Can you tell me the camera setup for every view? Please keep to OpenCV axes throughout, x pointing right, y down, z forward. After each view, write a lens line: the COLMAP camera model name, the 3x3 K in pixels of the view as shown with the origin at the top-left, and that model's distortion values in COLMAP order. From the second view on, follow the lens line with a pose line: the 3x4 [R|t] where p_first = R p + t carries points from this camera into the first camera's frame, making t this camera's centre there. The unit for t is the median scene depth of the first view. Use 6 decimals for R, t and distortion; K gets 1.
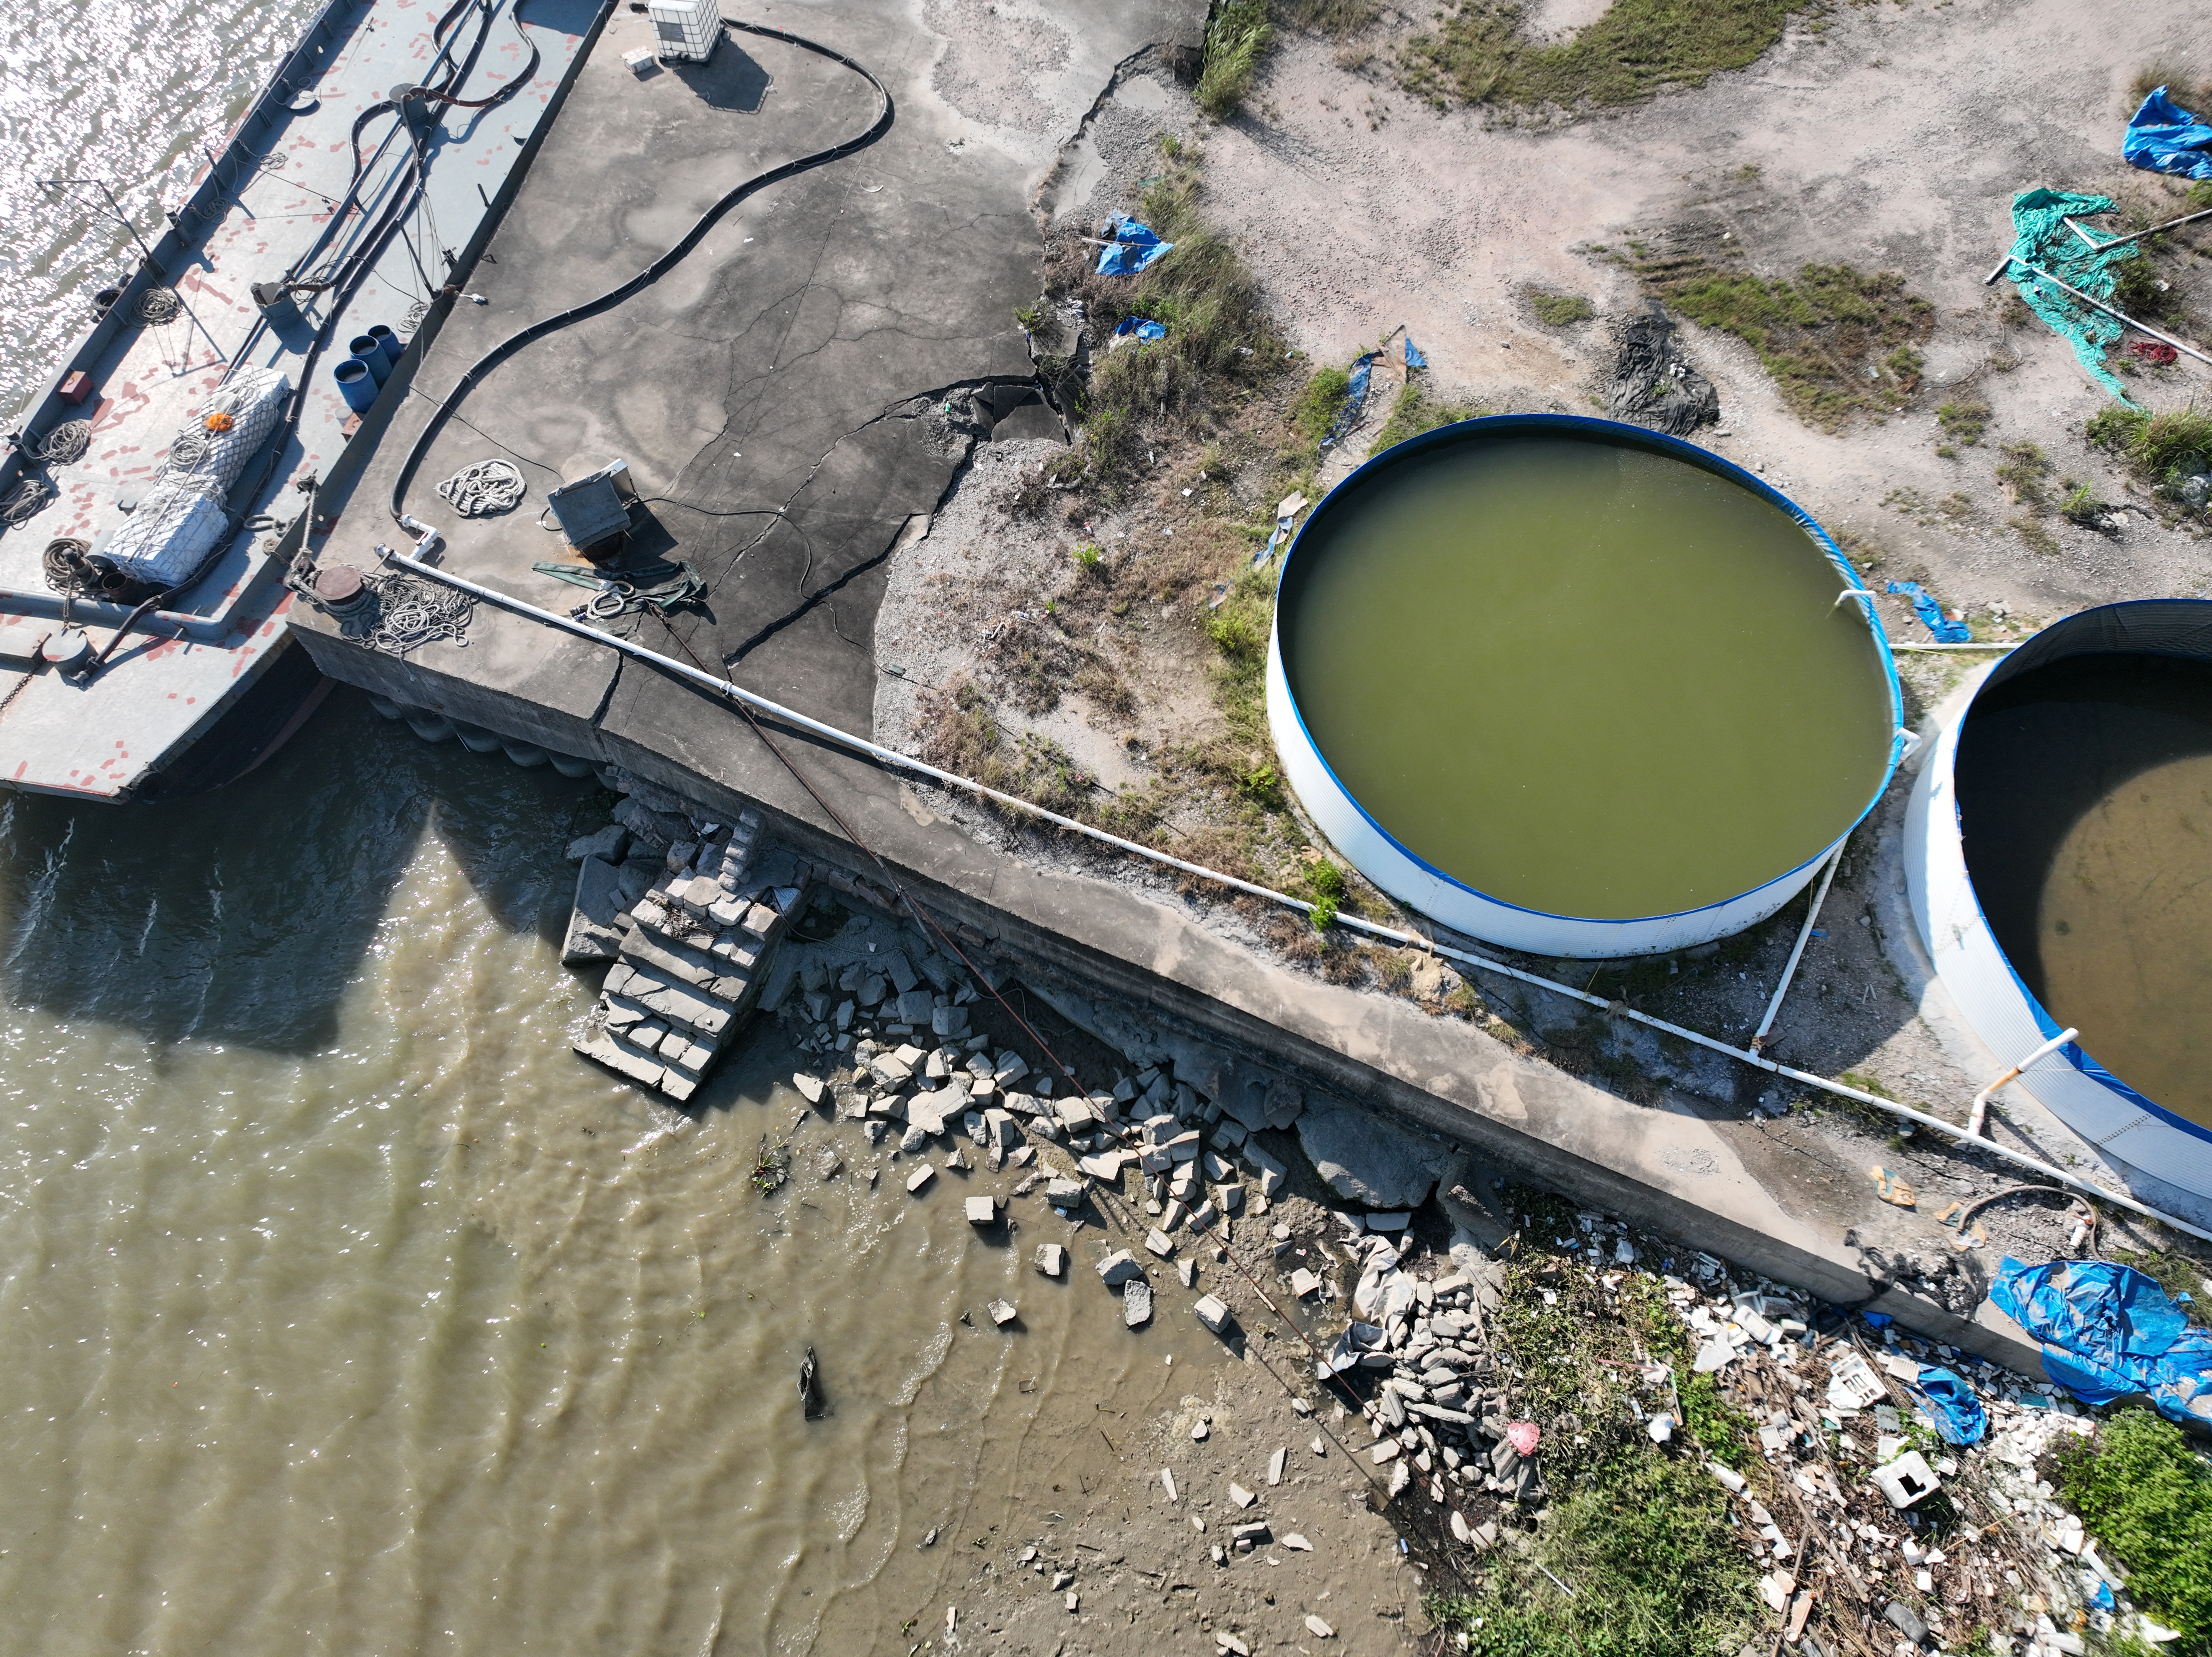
lens RADIAL K [[1557.8, 0, 1099.4], [0, 1557.8, 828.4], [0, 0, 1]] dist [0.000844, -0.000350]
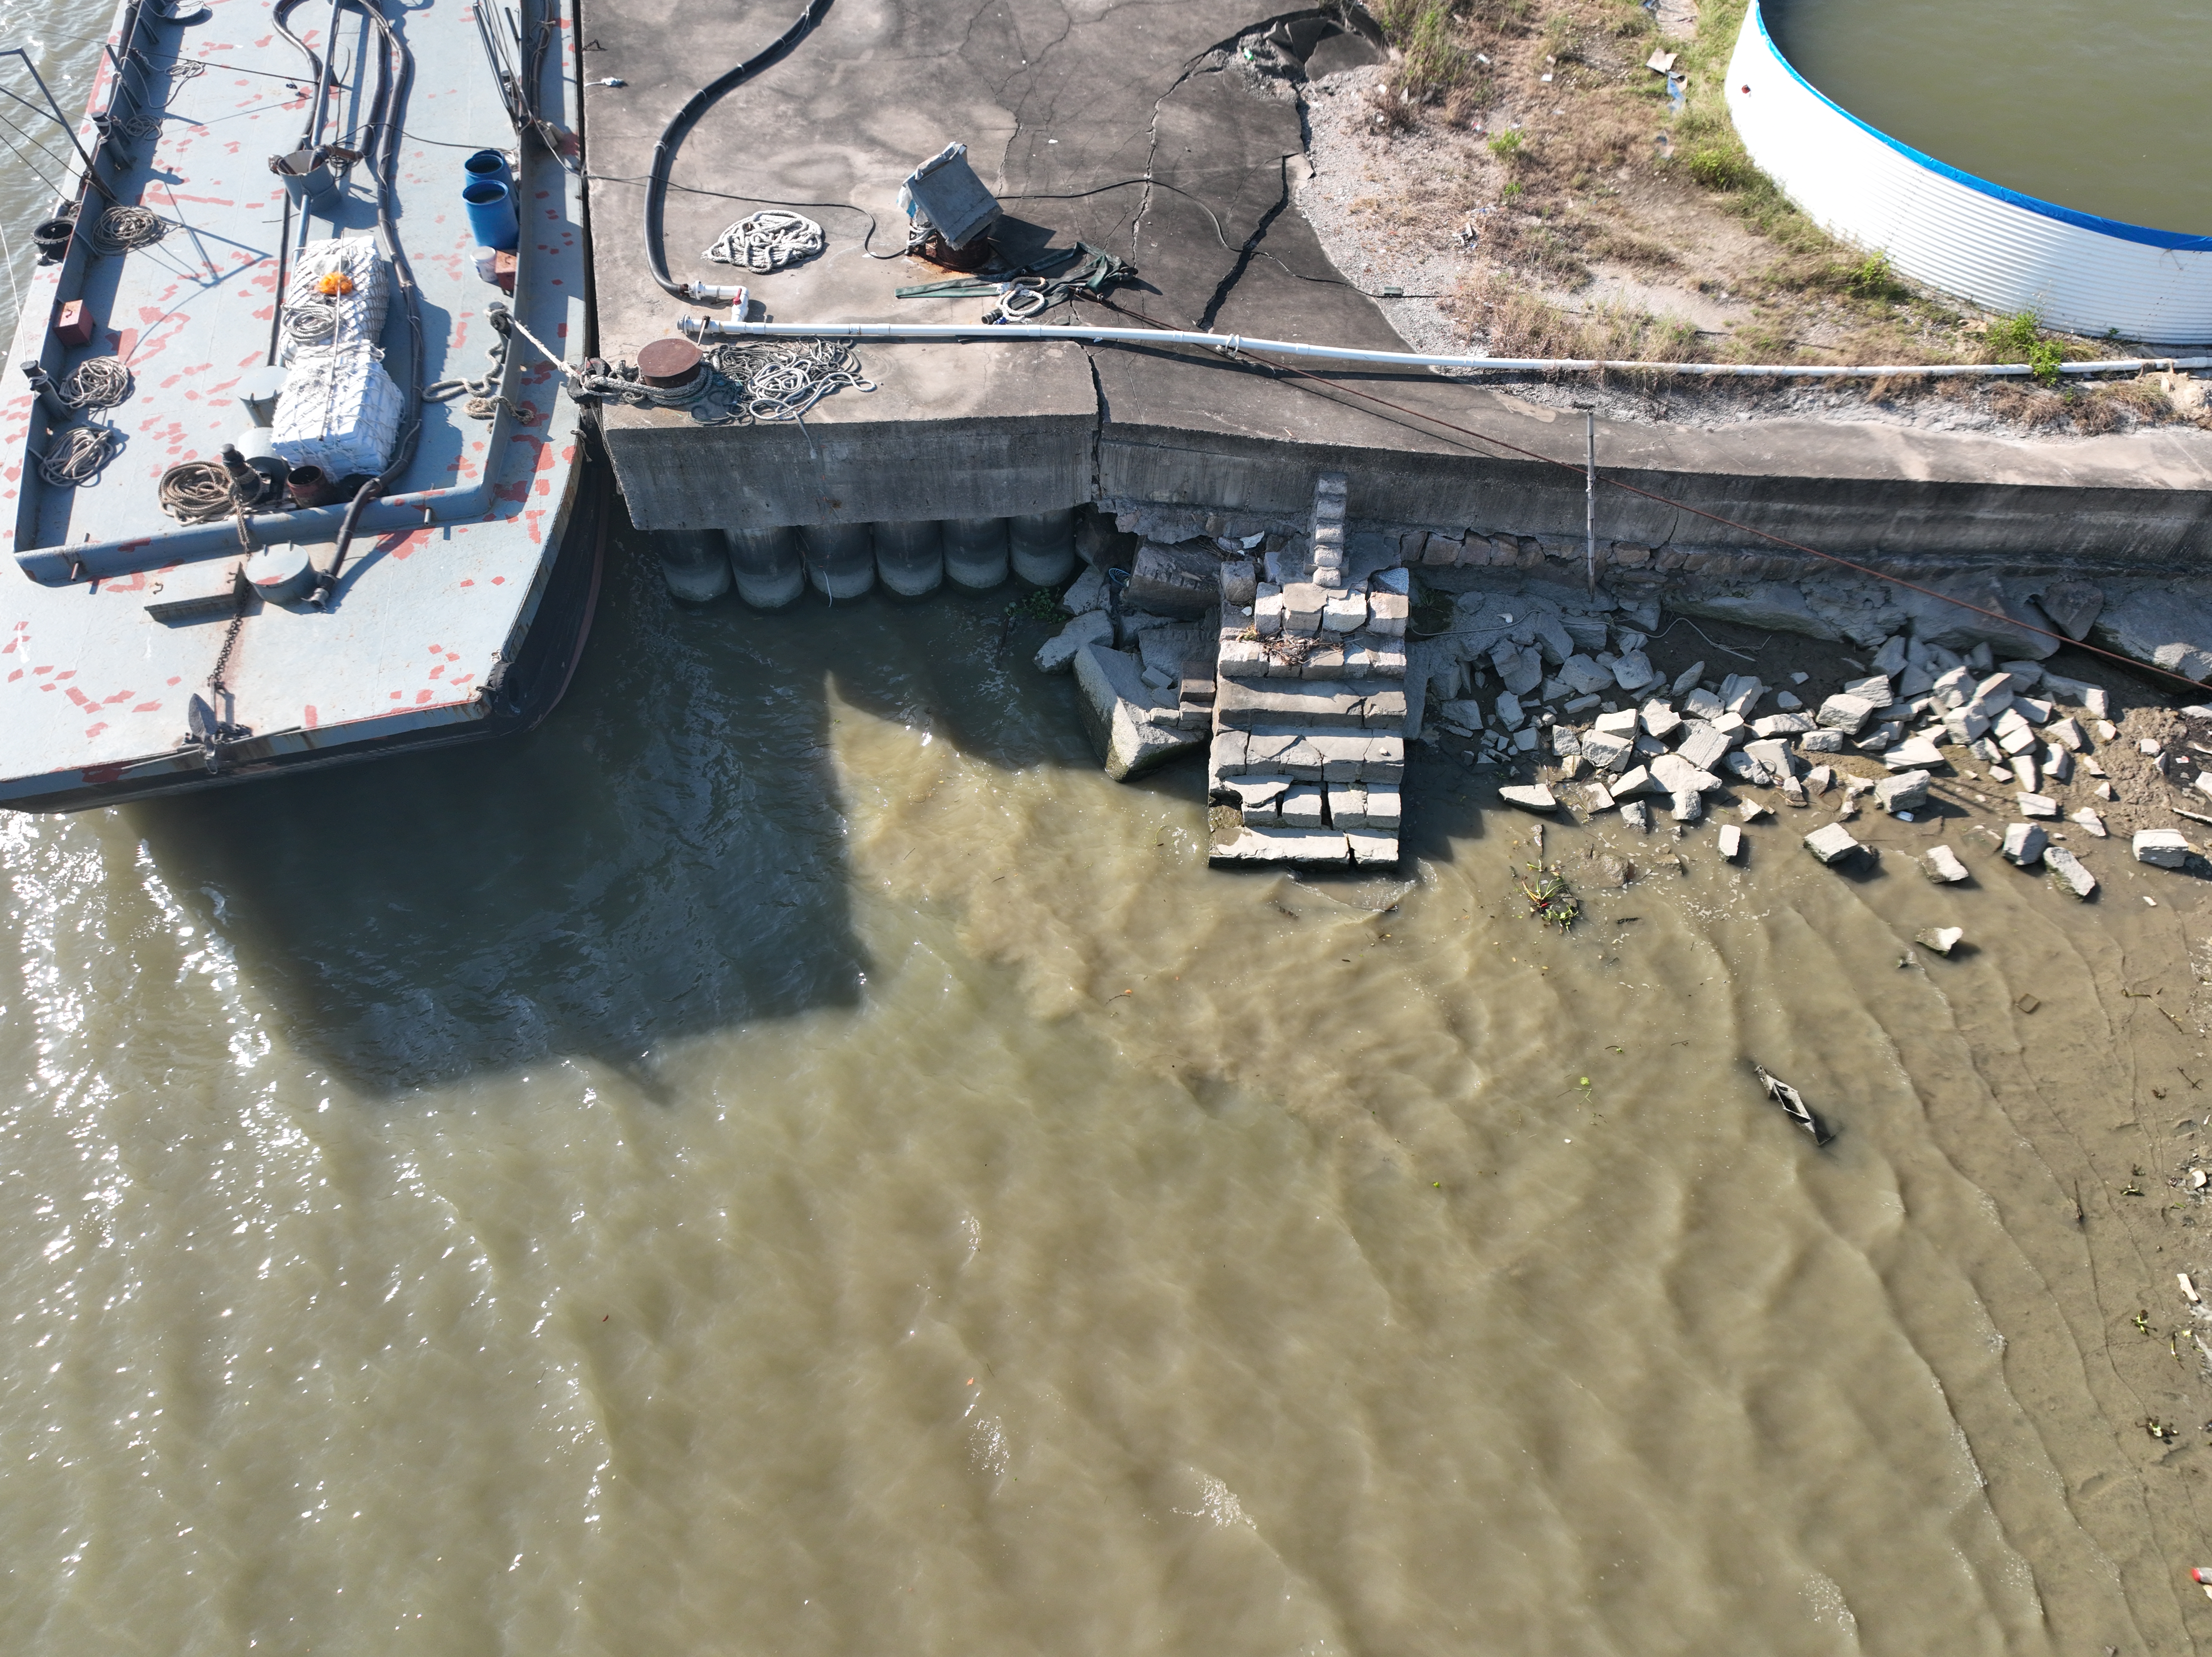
lens RADIAL K [[1557.8, 0, 1099.4], [0, 1557.8, 828.4], [0, 0, 1]] dist [0.000844, -0.000350]
pose [[0.921168, -0.316805, 0.226017, -0.542675], [0.341235, 0.936760, -0.077710, 0.166481], [-0.187105, 0.148709, 0.971019, 0.312096]]
